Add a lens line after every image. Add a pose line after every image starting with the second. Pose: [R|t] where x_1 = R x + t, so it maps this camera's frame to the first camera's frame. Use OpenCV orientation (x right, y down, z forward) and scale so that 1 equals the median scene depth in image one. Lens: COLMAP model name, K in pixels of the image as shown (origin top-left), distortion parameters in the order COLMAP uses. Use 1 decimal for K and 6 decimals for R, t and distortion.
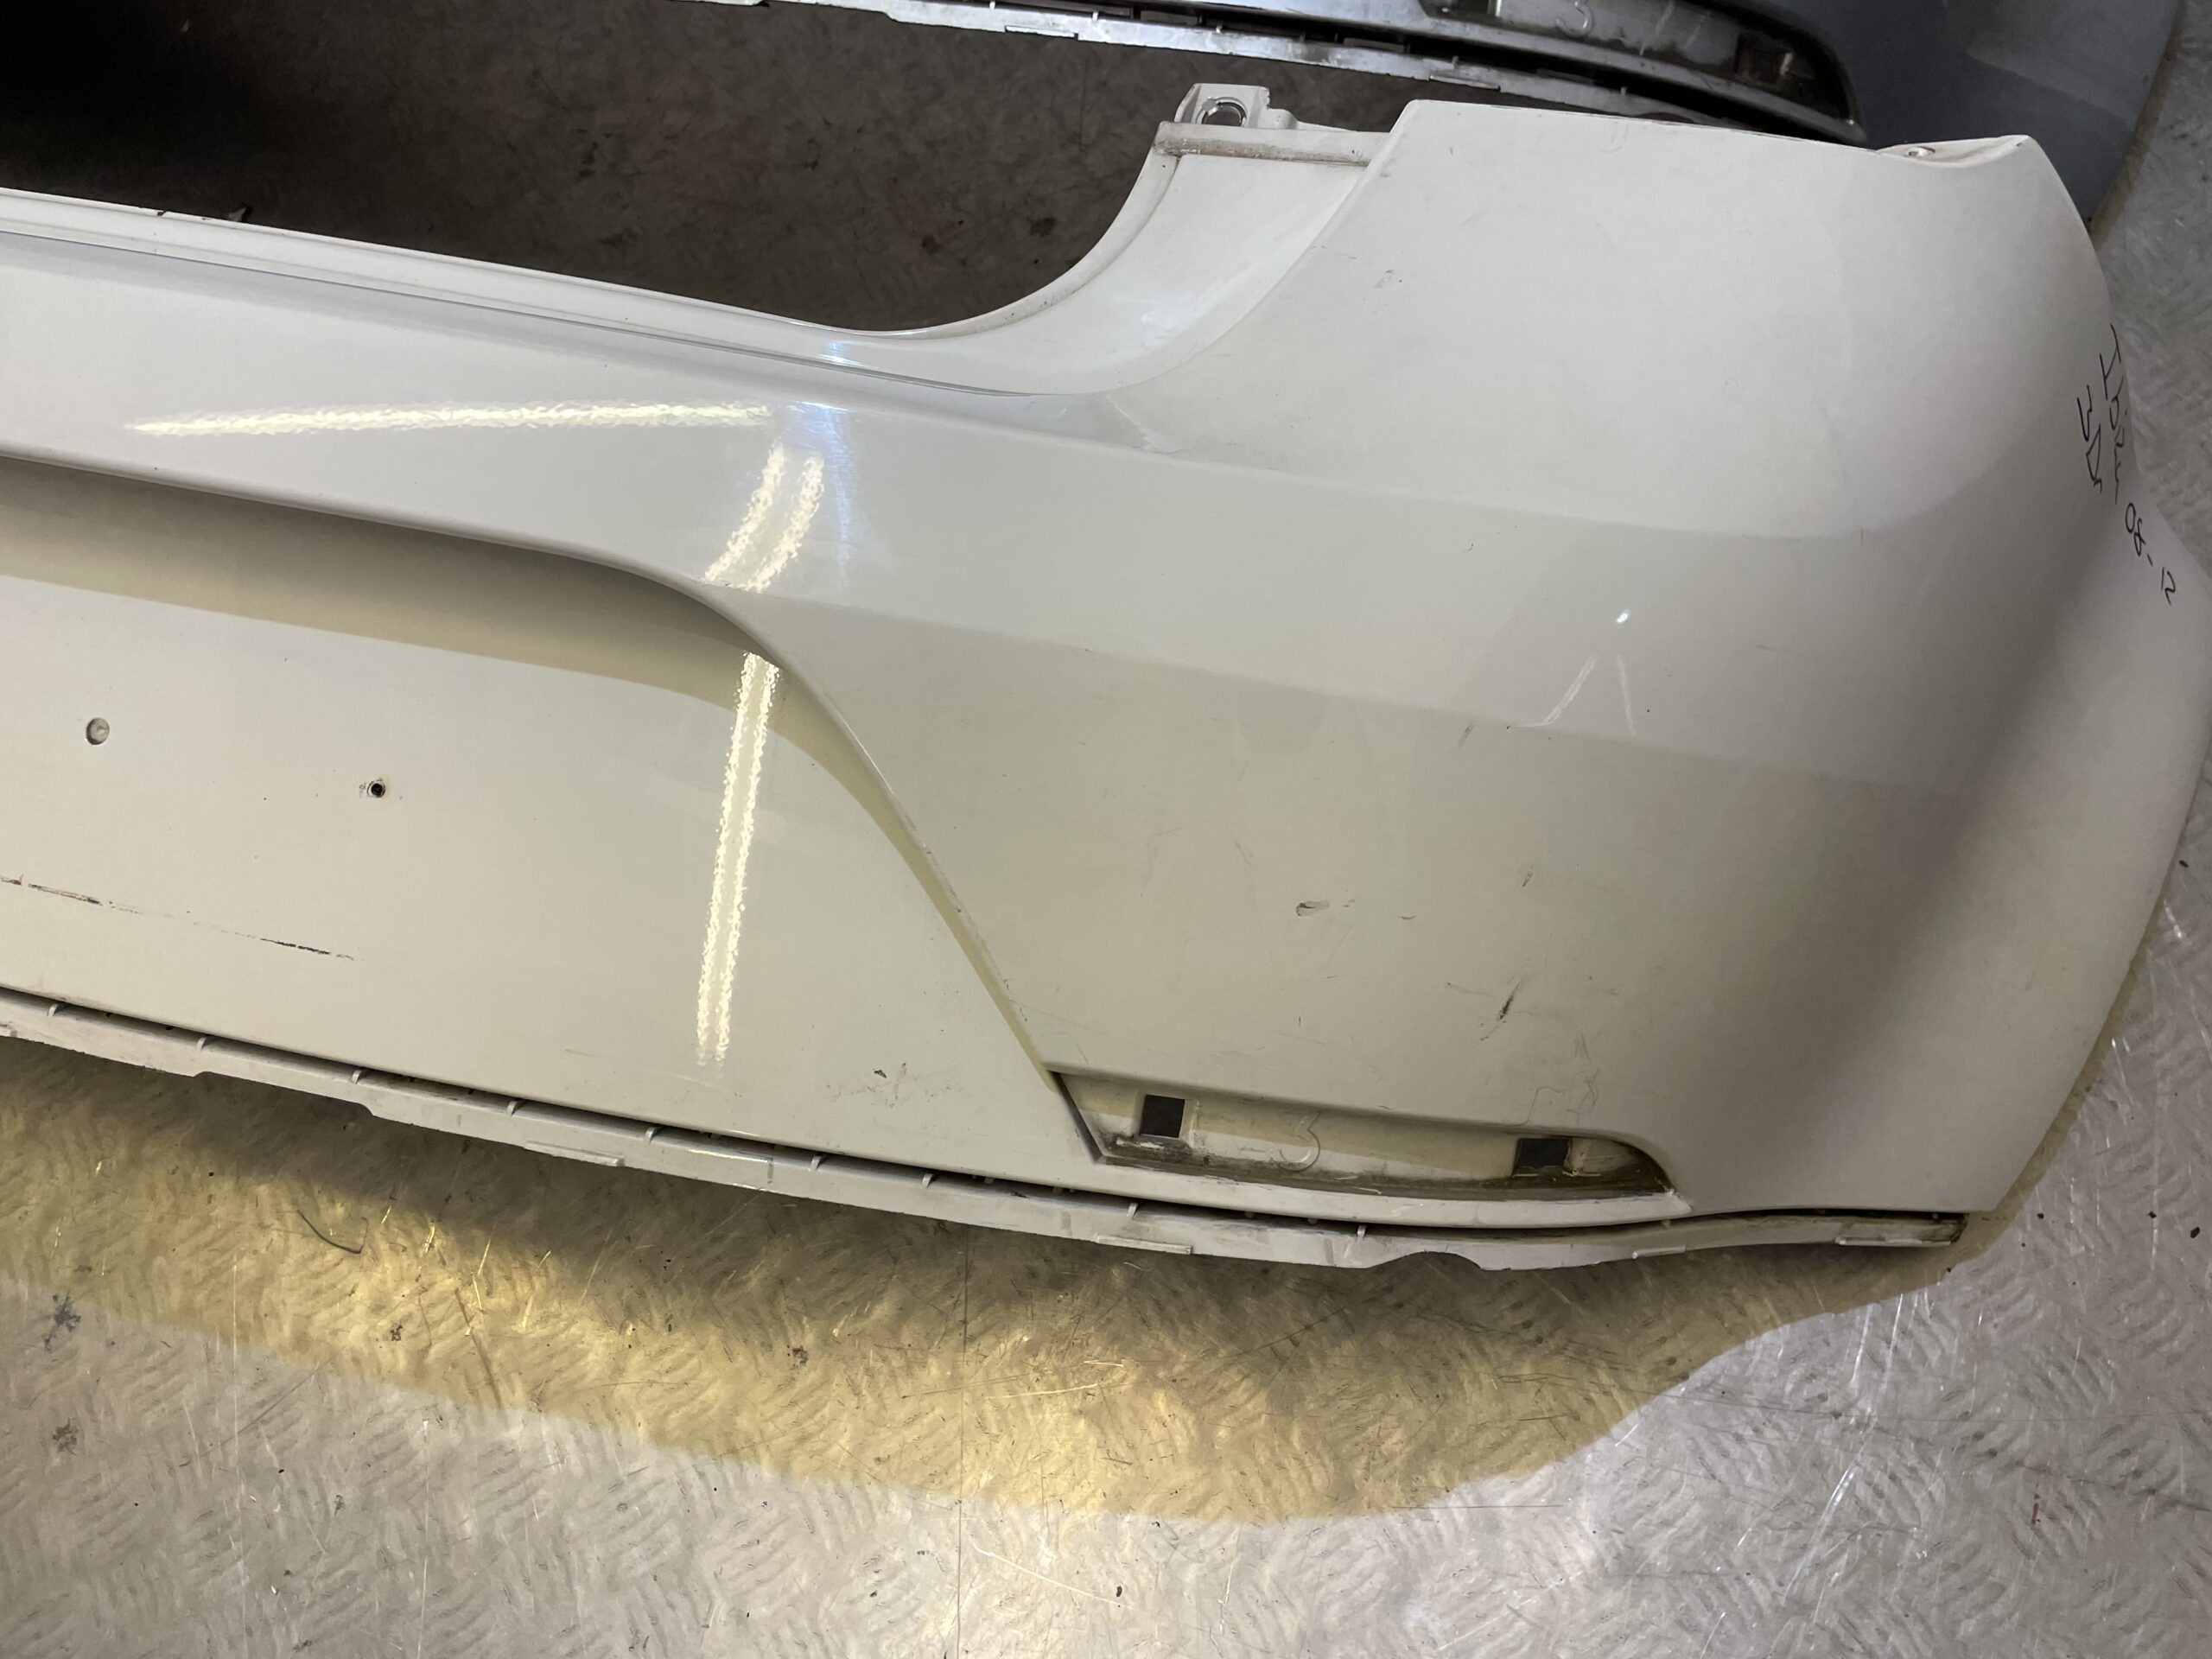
lens RADIAL K [[1678.4, 0, 1116.0], [0, 1678.4, 810.4], [0, 0, 1]] dist [0.080671, -0.108662]
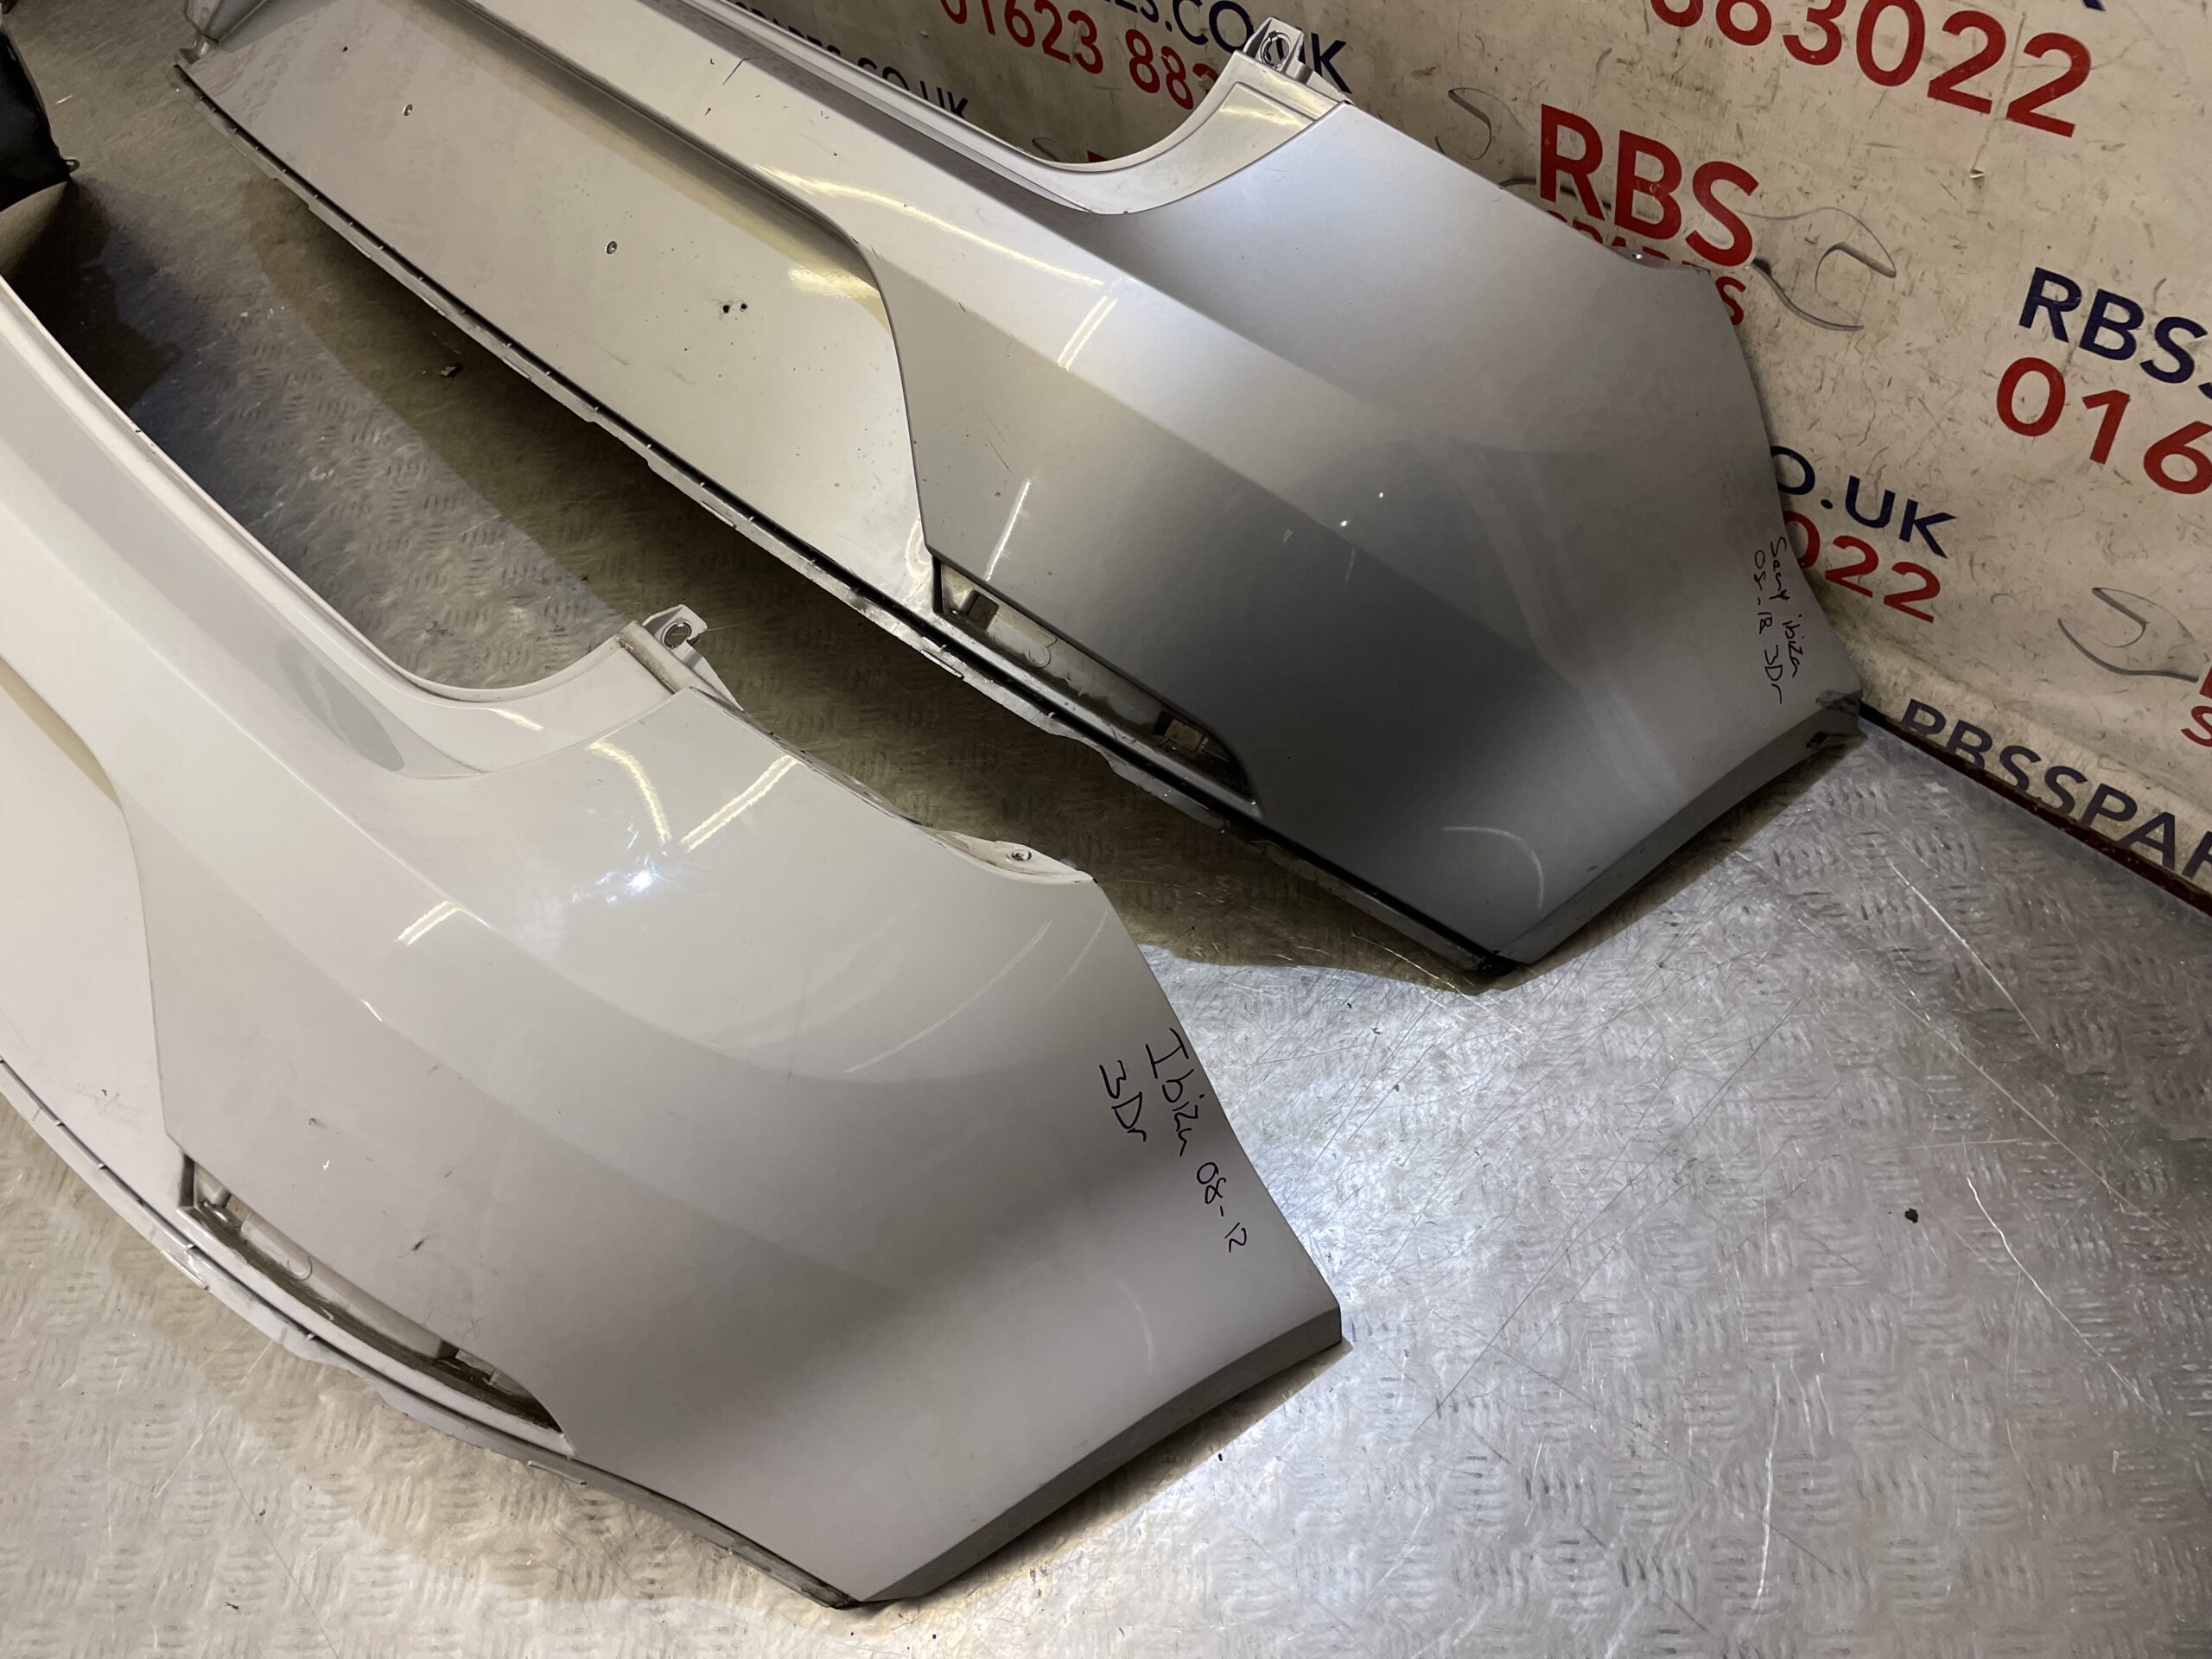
lens RADIAL K [[1678.4, 0, 1088.5], [0, 1678.4, 816.8], [0, 0, 1]] dist [0.080671, -0.108662]
pose [[0.862892, 0.423716, -0.275467, 0.579892], [-0.443897, 0.895994, -0.012298, -0.275088], [0.241606, 0.132891, 0.961232, -0.219767]]
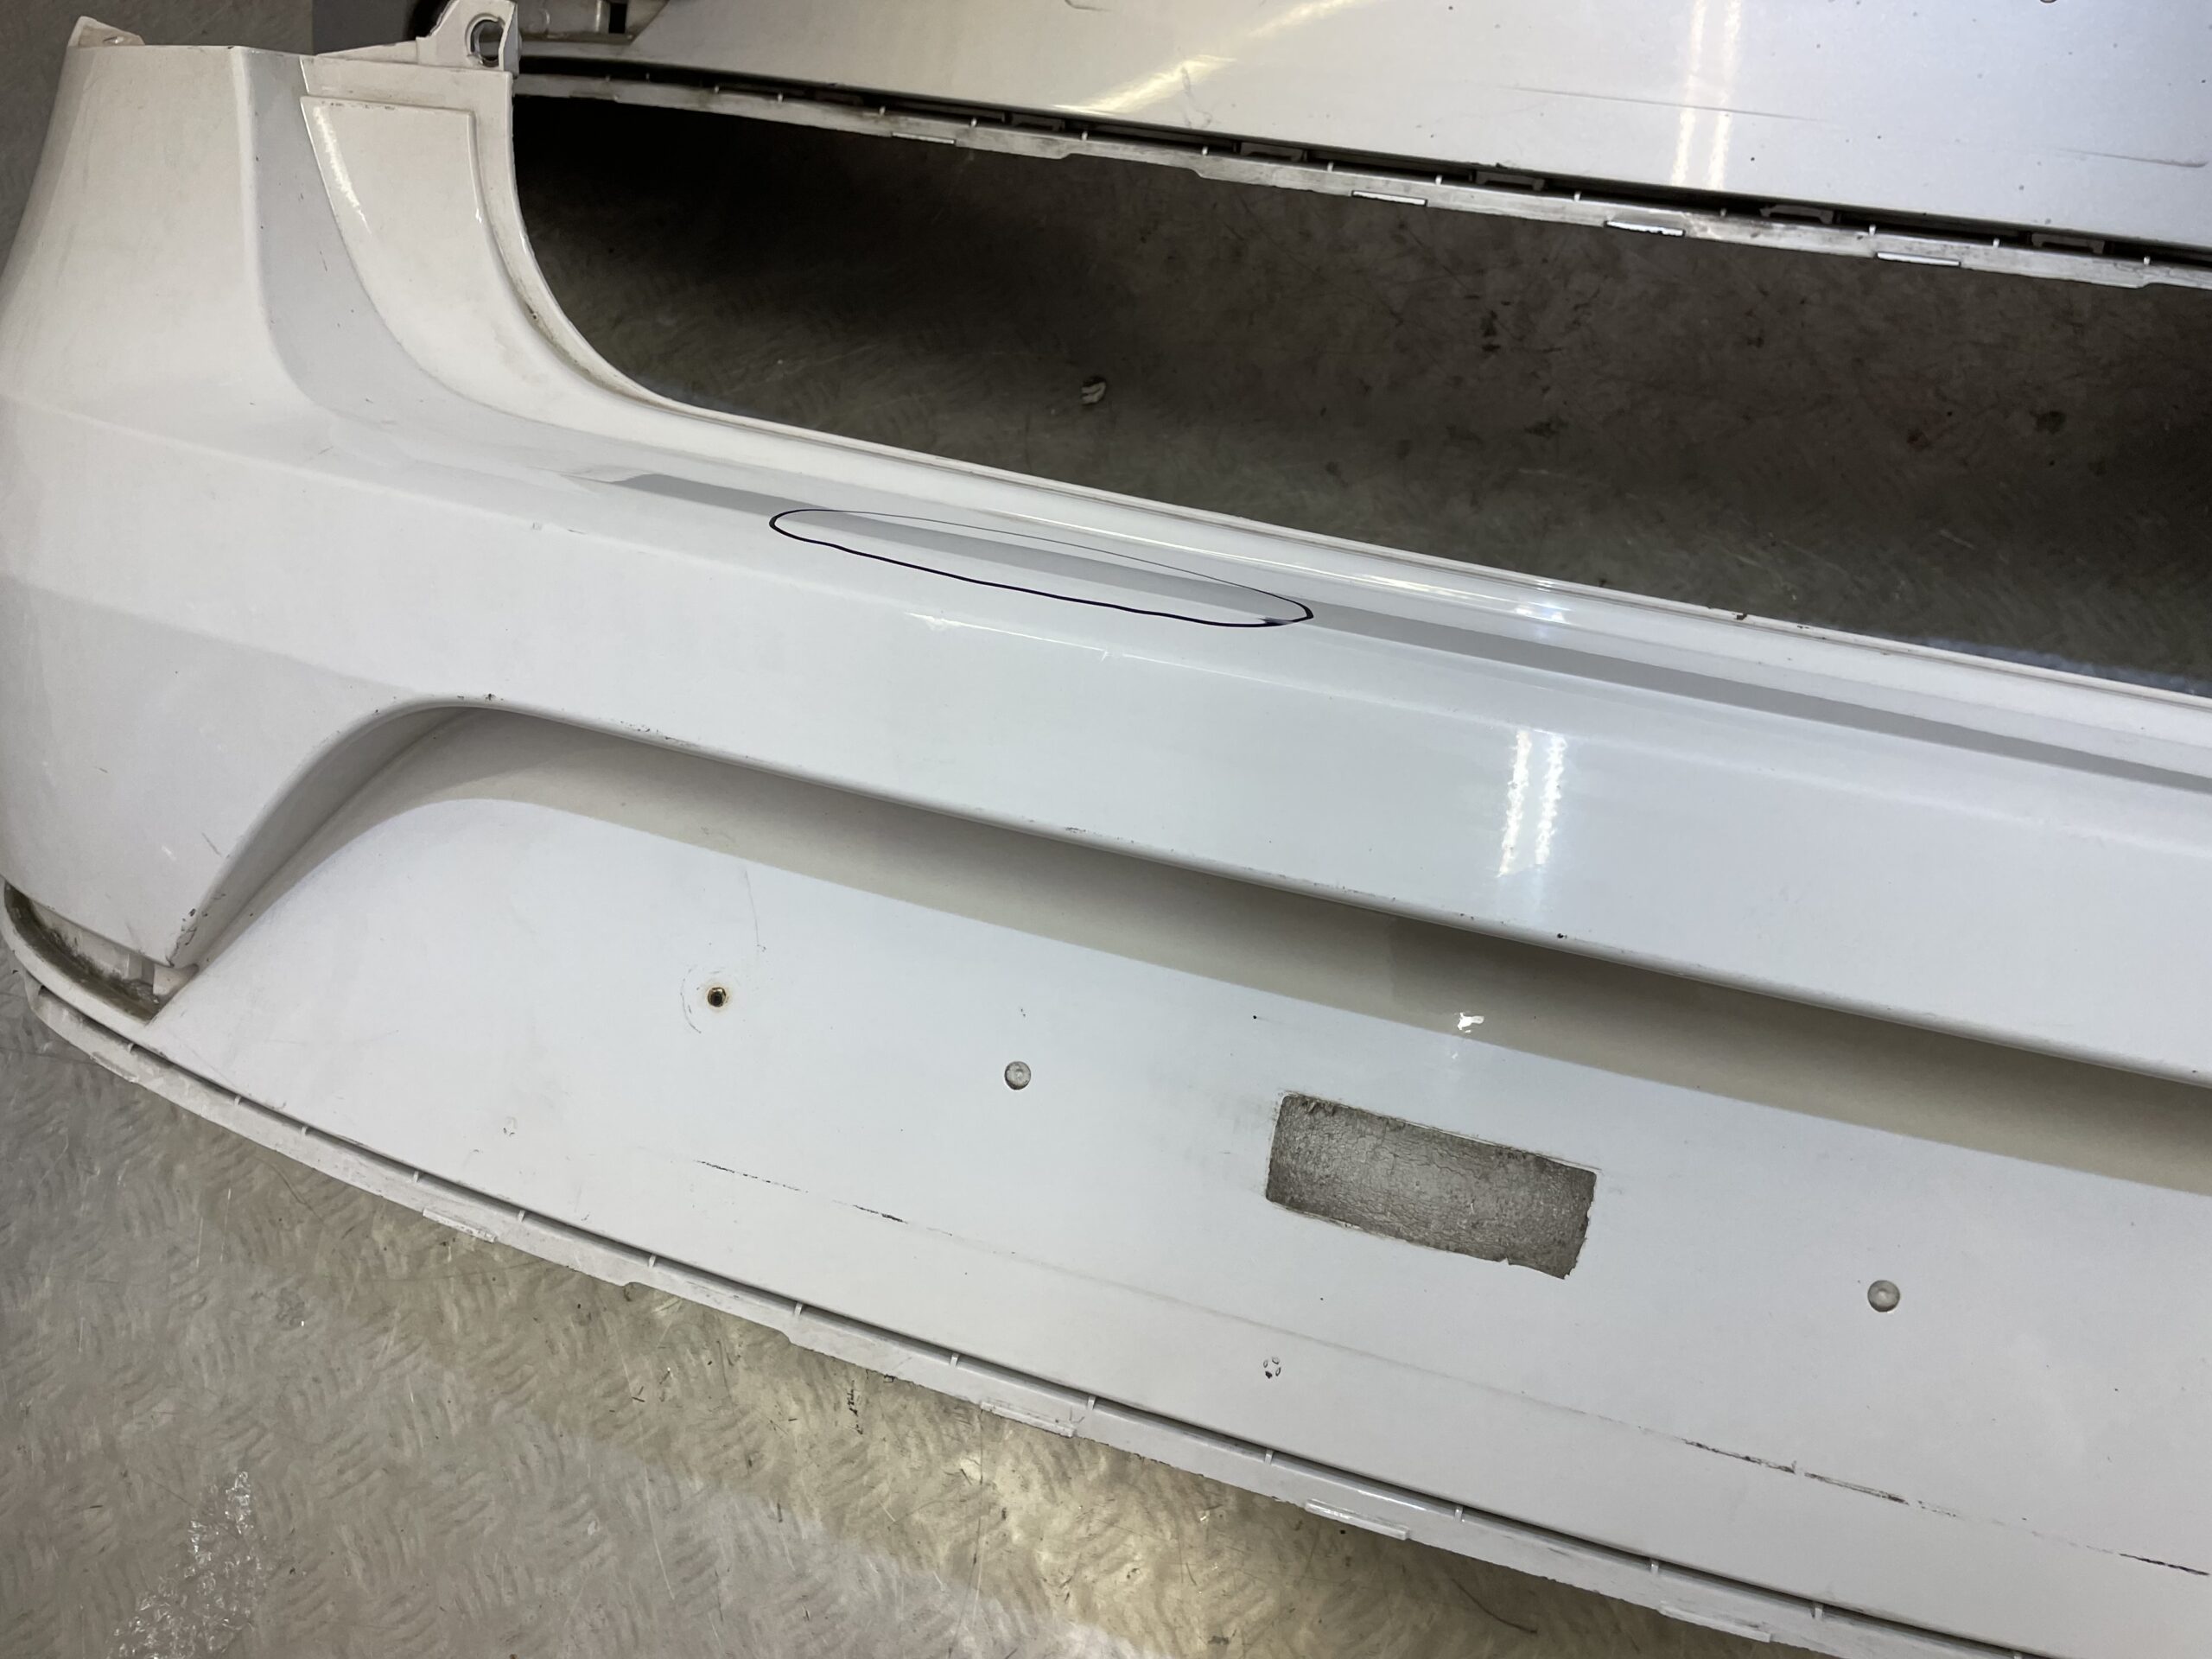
lens RADIAL K [[1678.4, 0, 1109.1], [0, 1678.4, 809.2], [0, 0, 1]] dist [0.080671, -0.108662]
pose [[0.999976, 0.005580, 0.004201, -0.601065], [-0.005792, 0.998627, 0.052054, -0.201993], [-0.003905, -0.052077, 0.998635, 0.096422]]
